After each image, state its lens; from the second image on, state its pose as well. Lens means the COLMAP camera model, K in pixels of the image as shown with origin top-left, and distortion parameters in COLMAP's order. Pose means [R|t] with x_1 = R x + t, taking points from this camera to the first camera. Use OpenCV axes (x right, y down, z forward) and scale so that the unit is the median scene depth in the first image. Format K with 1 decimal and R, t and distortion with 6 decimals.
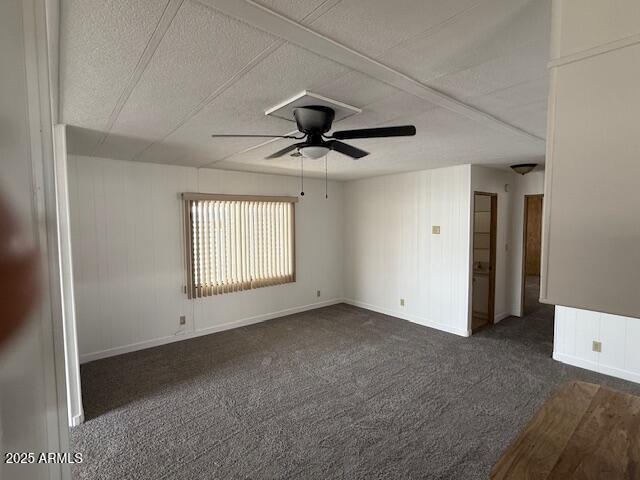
lens RADIAL K [[315.5, 0, 320.0], [0, 315.5, 240.0], [0, 0, 1]] dist [0.001482, 0.000166]
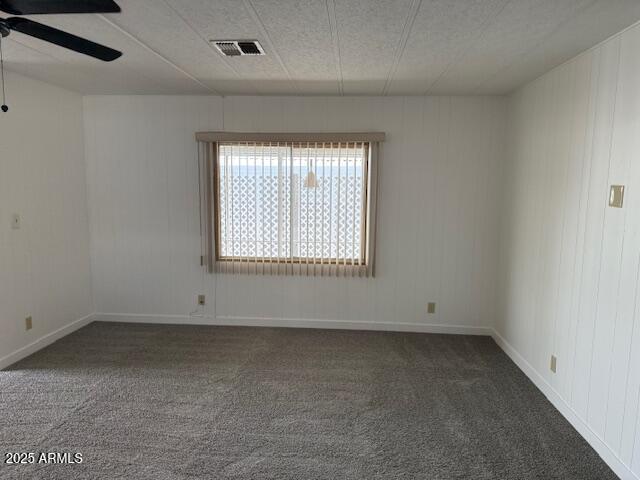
lens RADIAL K [[460.8, 0, 320.0], [0, 460.8, 240.0], [0, 0, 1]] dist [0.047000, -0.001929]
pose [[0.716471, 0.106851, -0.689385, 0.536761], [-0.060970, 0.994010, 0.090700, -0.012139], [0.694947, -0.022952, 0.718694, 0.383729]]
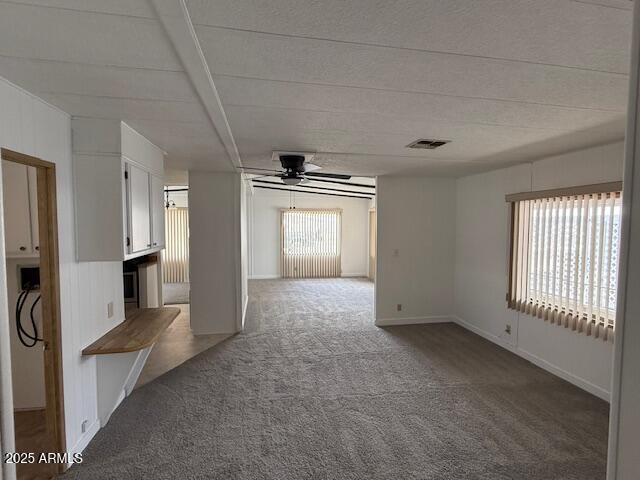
lens RADIAL K [[315.5, 0, 320.0], [0, 315.5, 240.0], [0, 0, 1]] dist [0.001482, 0.000166]
pose [[-0.486171, 0.049534, -0.872459, 0.649552], [-0.054231, 0.994758, 0.086697, -0.062607], [0.872179, 0.089464, -0.480936, 0.928918]]
